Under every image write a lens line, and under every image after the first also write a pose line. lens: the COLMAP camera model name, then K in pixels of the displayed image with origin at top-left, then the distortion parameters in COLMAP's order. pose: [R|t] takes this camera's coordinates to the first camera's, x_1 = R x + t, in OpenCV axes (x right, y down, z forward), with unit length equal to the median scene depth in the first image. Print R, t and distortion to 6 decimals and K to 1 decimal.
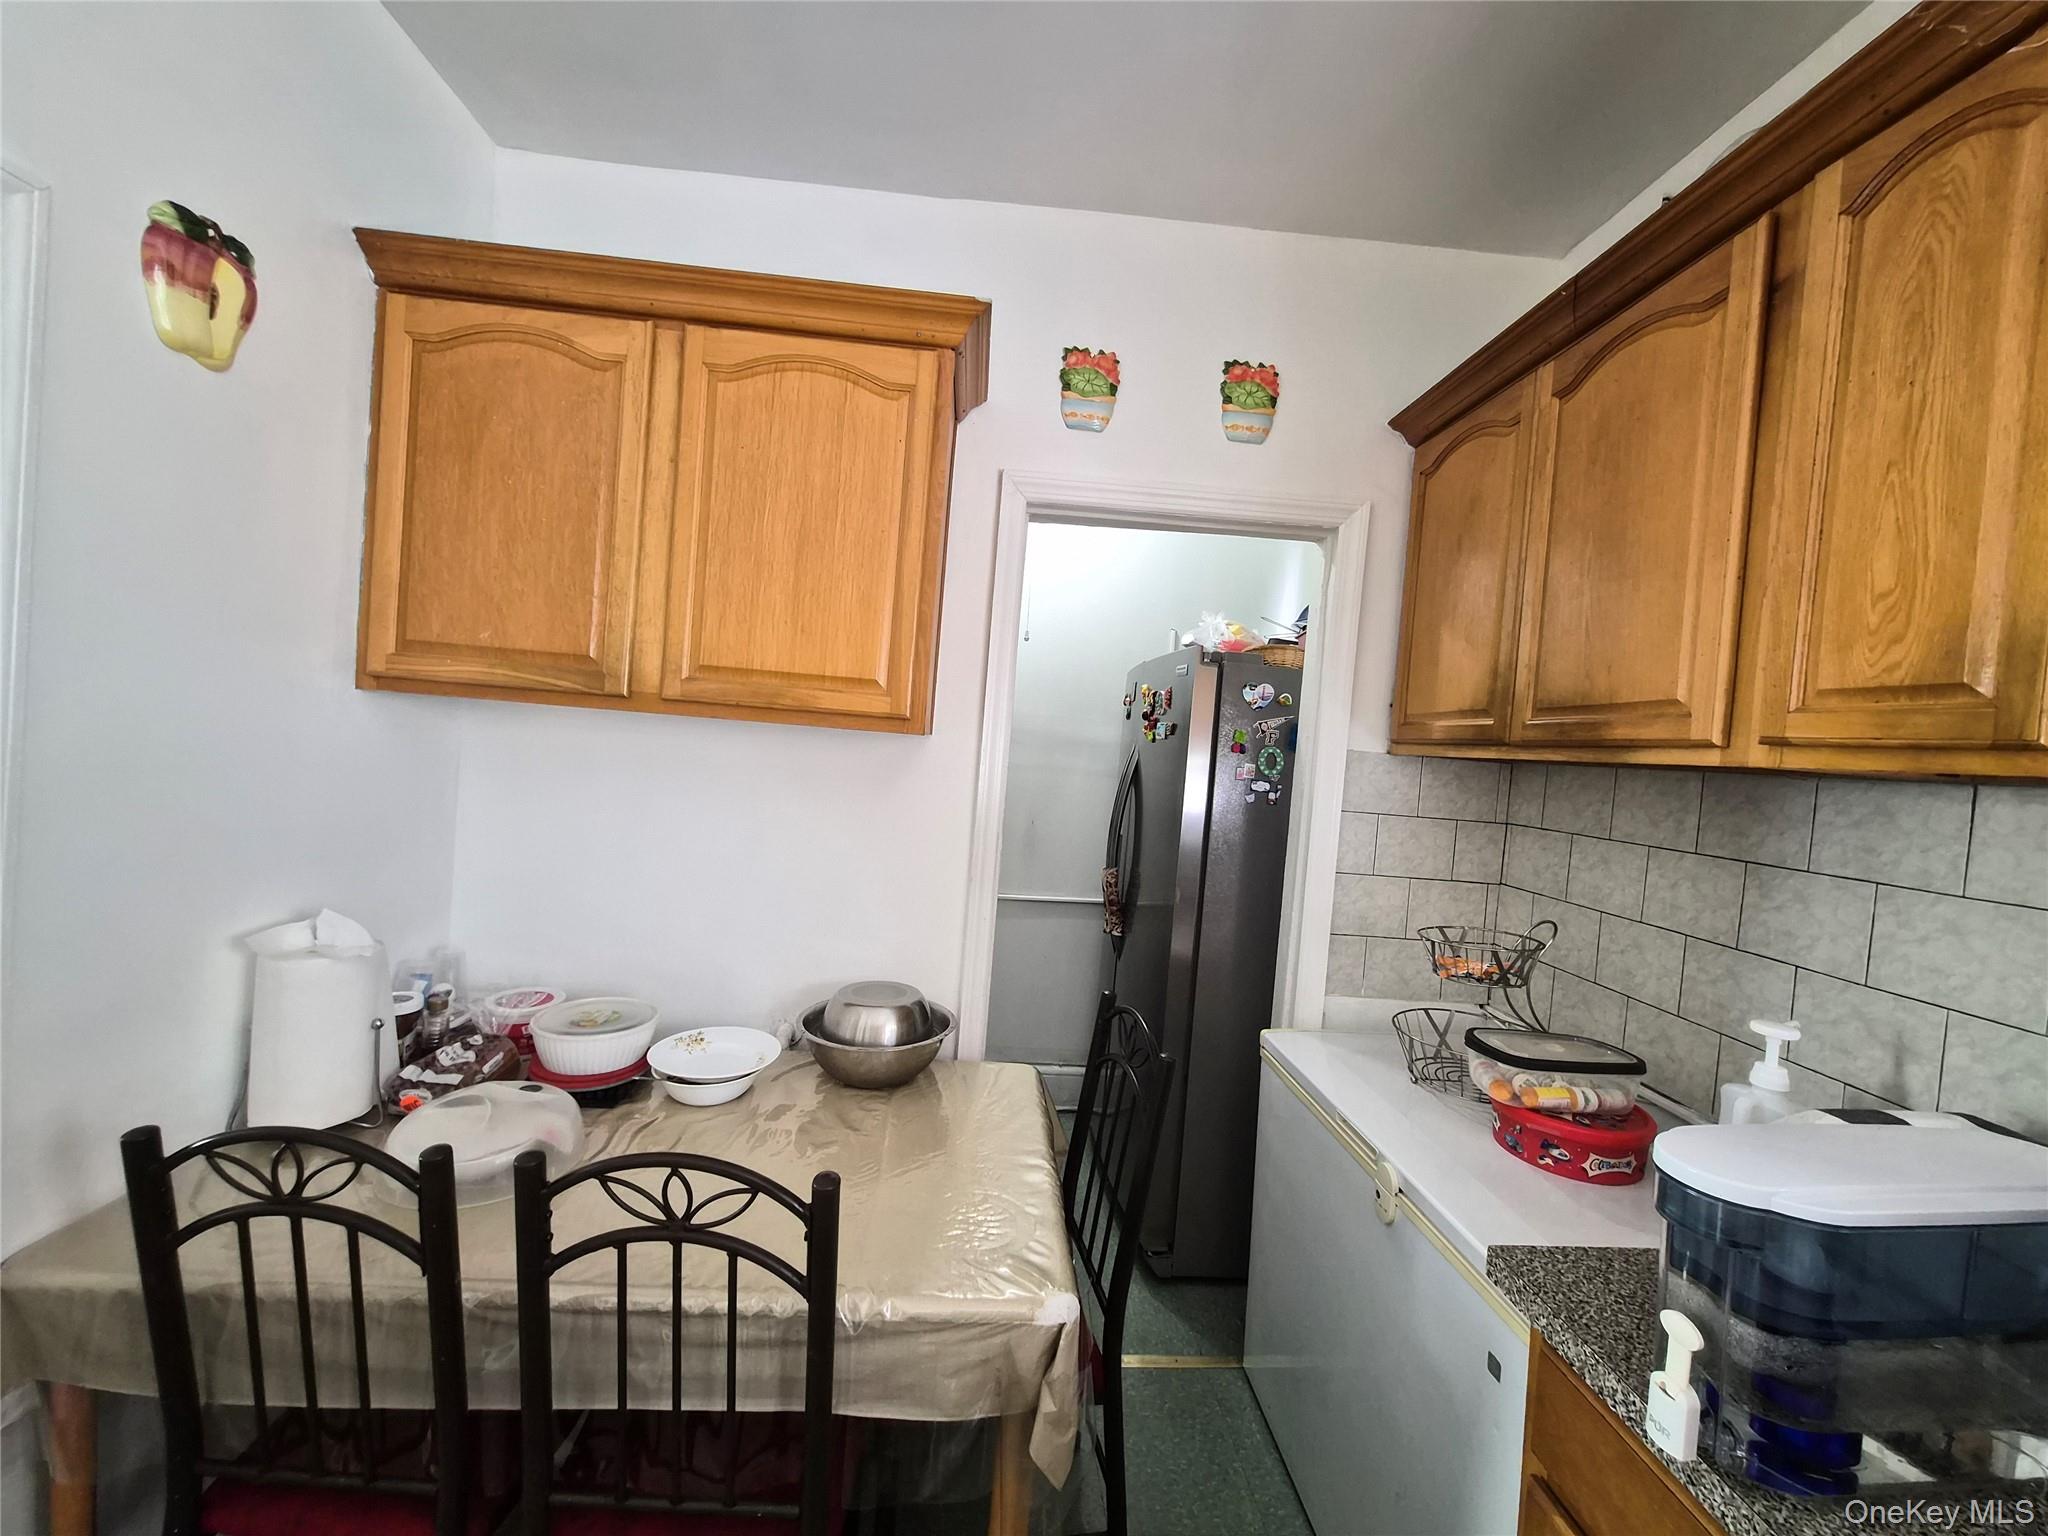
lens RADIAL K [[799.9, 0, 1021.0], [0, 799.9, 758.4], [0, 0, 1]] dist [0.002985, 0.000319]
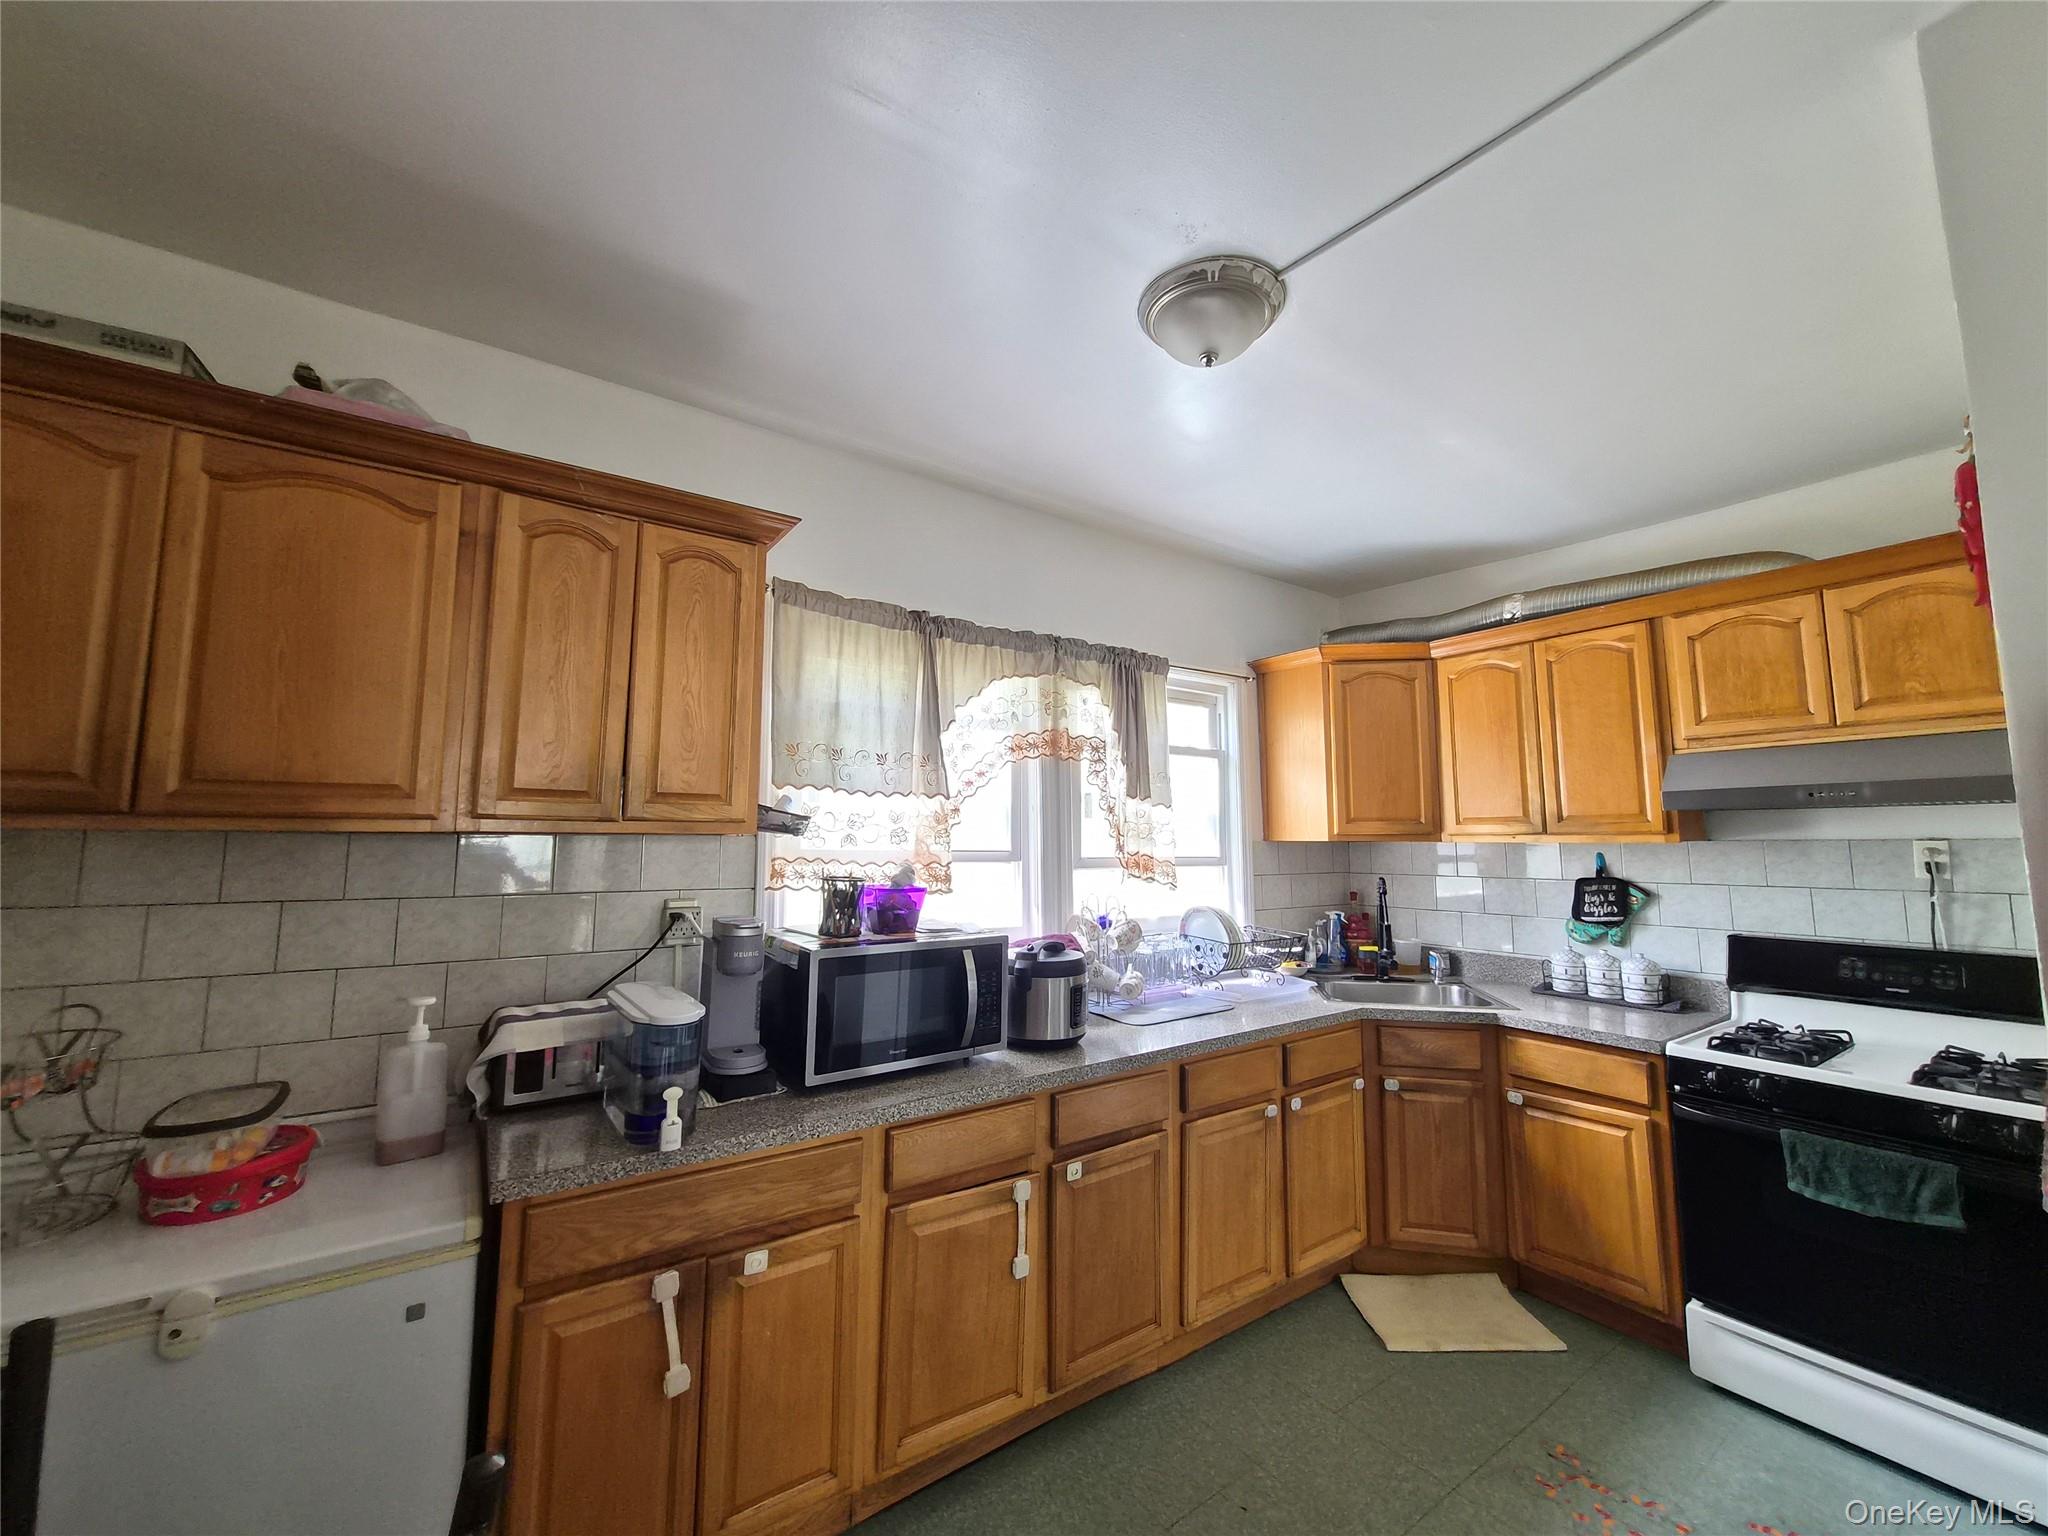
lens RADIAL K [[799.9, 0, 1021.0], [0, 799.9, 758.4], [0, 0, 1]] dist [0.002985, 0.000319]
pose [[-0.515660, 0.010784, 0.856726, -0.916874], [-0.025314, 0.999293, -0.027815, -0.106063], [-0.856419, -0.036030, -0.515022, 0.772019]]
